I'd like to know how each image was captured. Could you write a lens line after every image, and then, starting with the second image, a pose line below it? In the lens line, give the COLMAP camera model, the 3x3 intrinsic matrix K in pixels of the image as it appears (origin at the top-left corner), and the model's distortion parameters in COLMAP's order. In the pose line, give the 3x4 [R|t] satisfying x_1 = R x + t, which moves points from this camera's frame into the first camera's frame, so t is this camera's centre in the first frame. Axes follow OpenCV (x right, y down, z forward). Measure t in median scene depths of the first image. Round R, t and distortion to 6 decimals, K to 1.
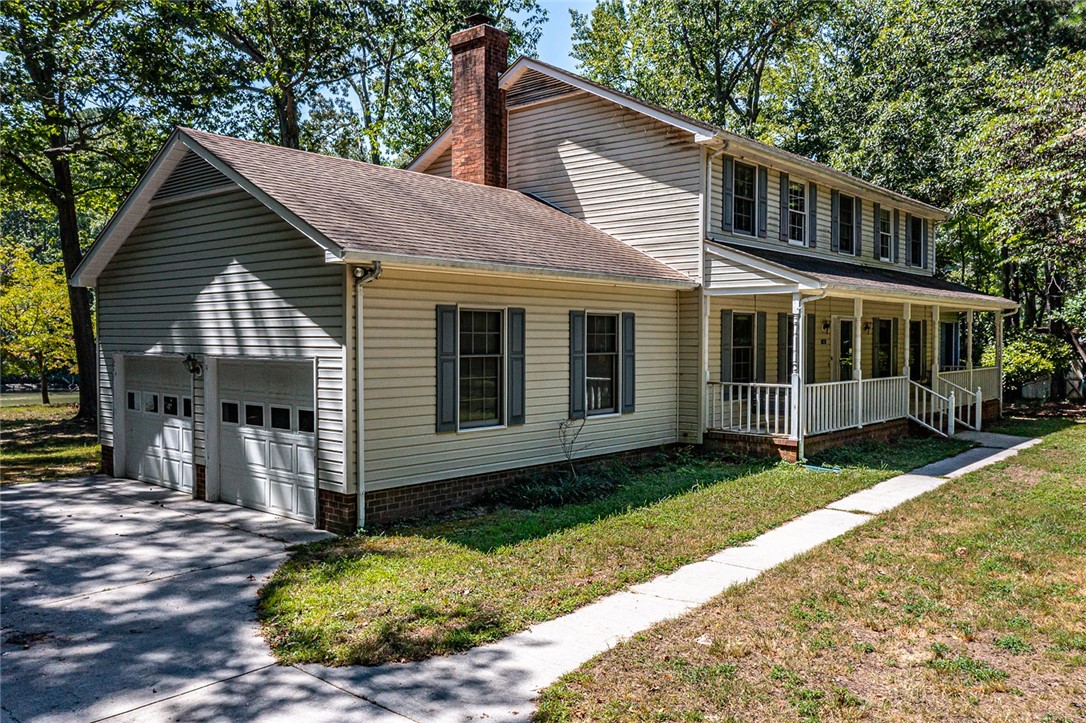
lens RADIAL K [[866.2, 0, 546.0], [0, 866.2, 358.5], [0, 0, 1]] dist [-0.003747, 0.000490]
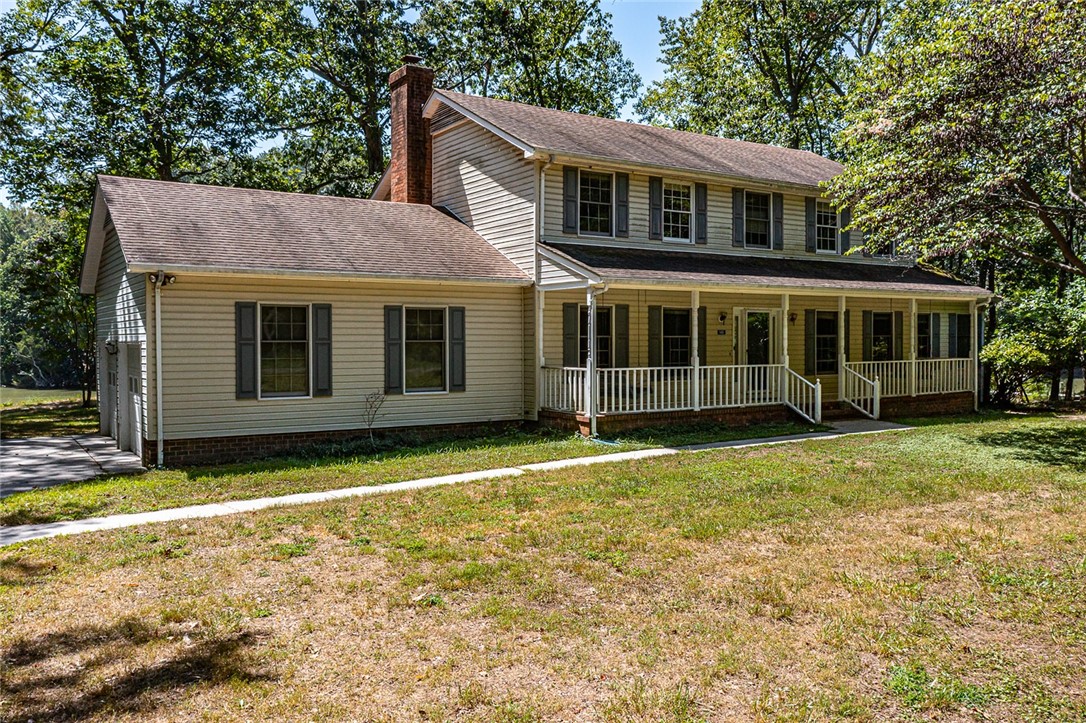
lens RADIAL K [[866.2, 0, 537.6], [0, 866.2, 360.3], [0, 0, 1]] dist [-0.003747, 0.000490]
pose [[0.961232, 0.003502, -0.275717, 0.500288], [-0.002850, 0.999992, 0.002764, 0.015972], [0.275724, -0.001871, 0.961235, -0.102860]]
